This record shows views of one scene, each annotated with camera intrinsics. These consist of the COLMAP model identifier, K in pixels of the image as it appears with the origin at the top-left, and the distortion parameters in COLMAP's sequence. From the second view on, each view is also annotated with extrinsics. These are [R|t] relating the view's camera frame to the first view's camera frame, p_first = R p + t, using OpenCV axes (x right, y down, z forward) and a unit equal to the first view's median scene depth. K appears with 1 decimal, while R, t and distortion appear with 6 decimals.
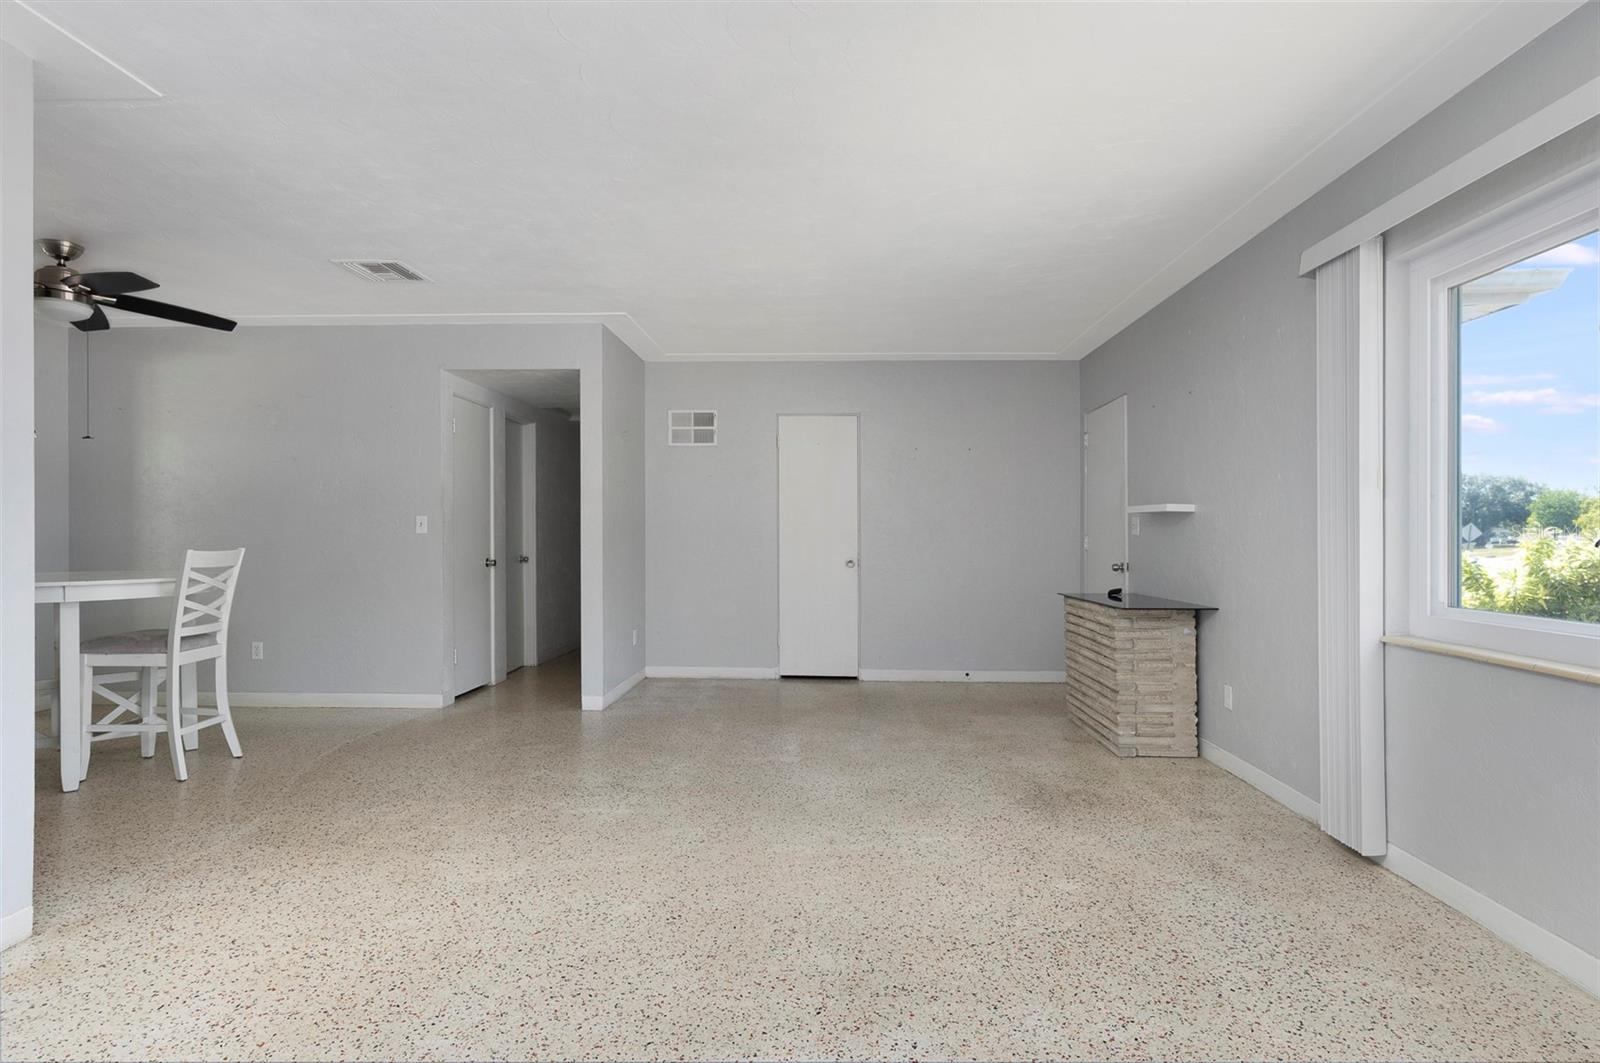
lens RADIAL K [[835.9, 0, 832.0], [0, 835.9, 532.7], [0, 0, 1]] dist [-0.000984, -0.000002]
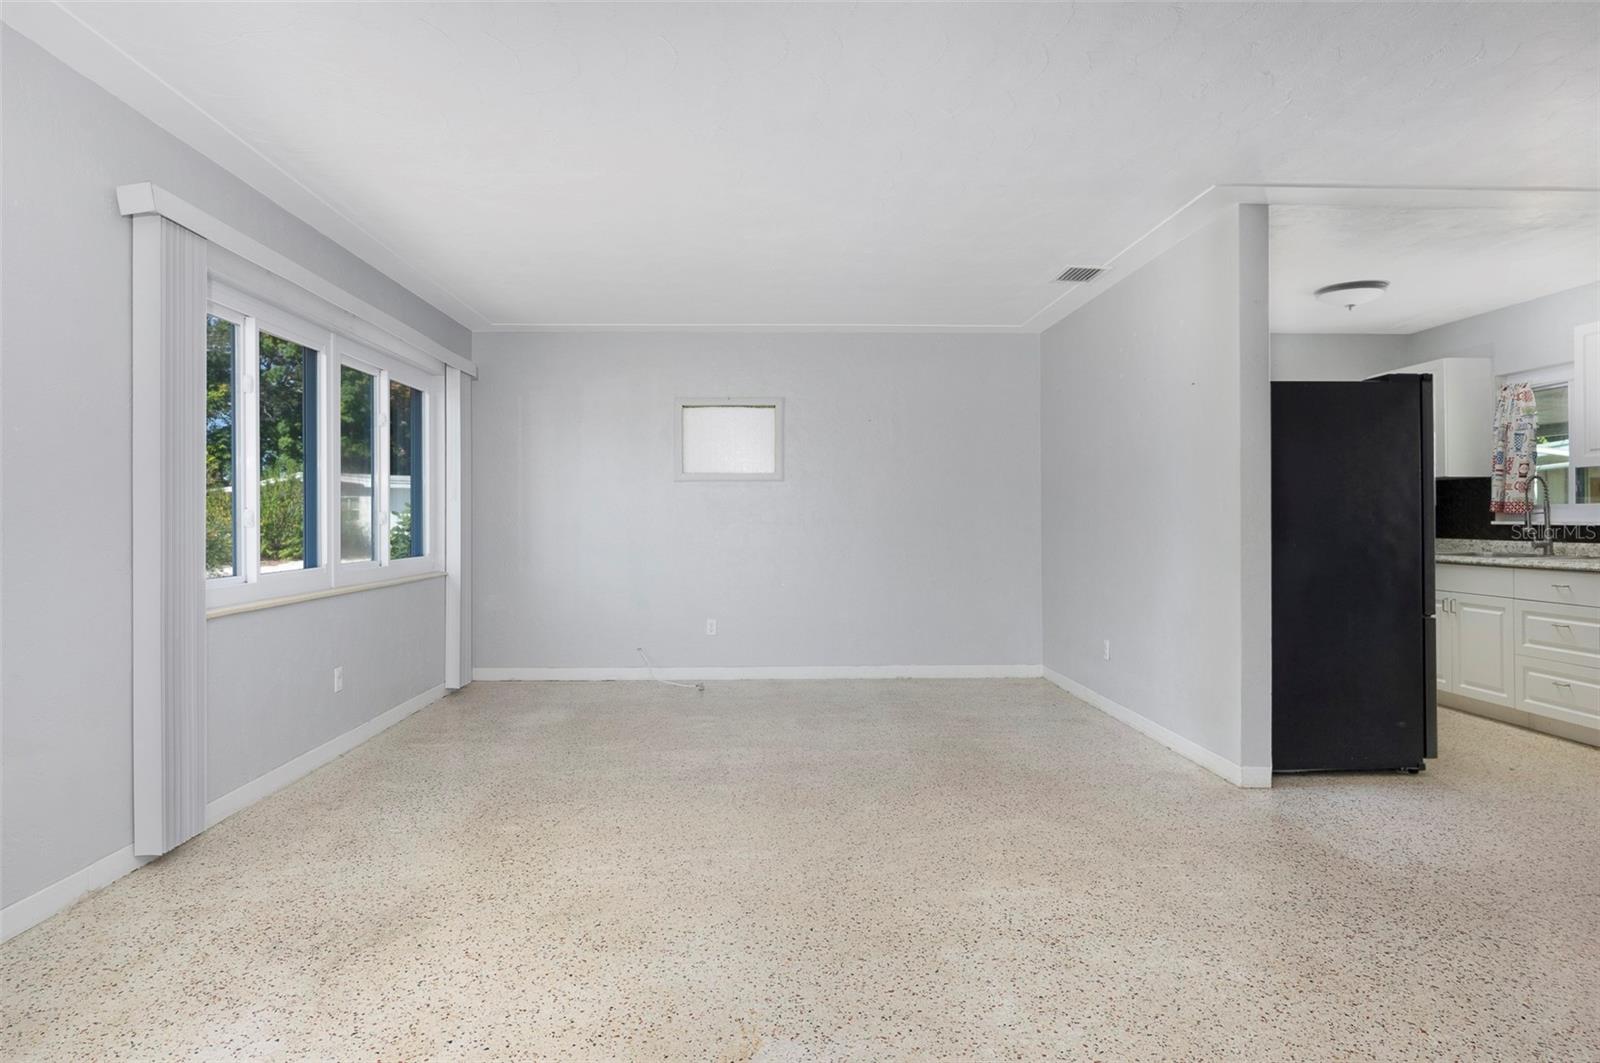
lens RADIAL K [[941.5, 0, 792.7], [0, 941.5, 521.7], [0, 0, 1]] dist [-0.005964, -0.003451]
pose [[-0.999170, -0.001834, -0.040684, -0.048312], [-0.001928, 0.999996, 0.002266, -0.005827], [0.040679, 0.002343, -0.999170, 2.014581]]
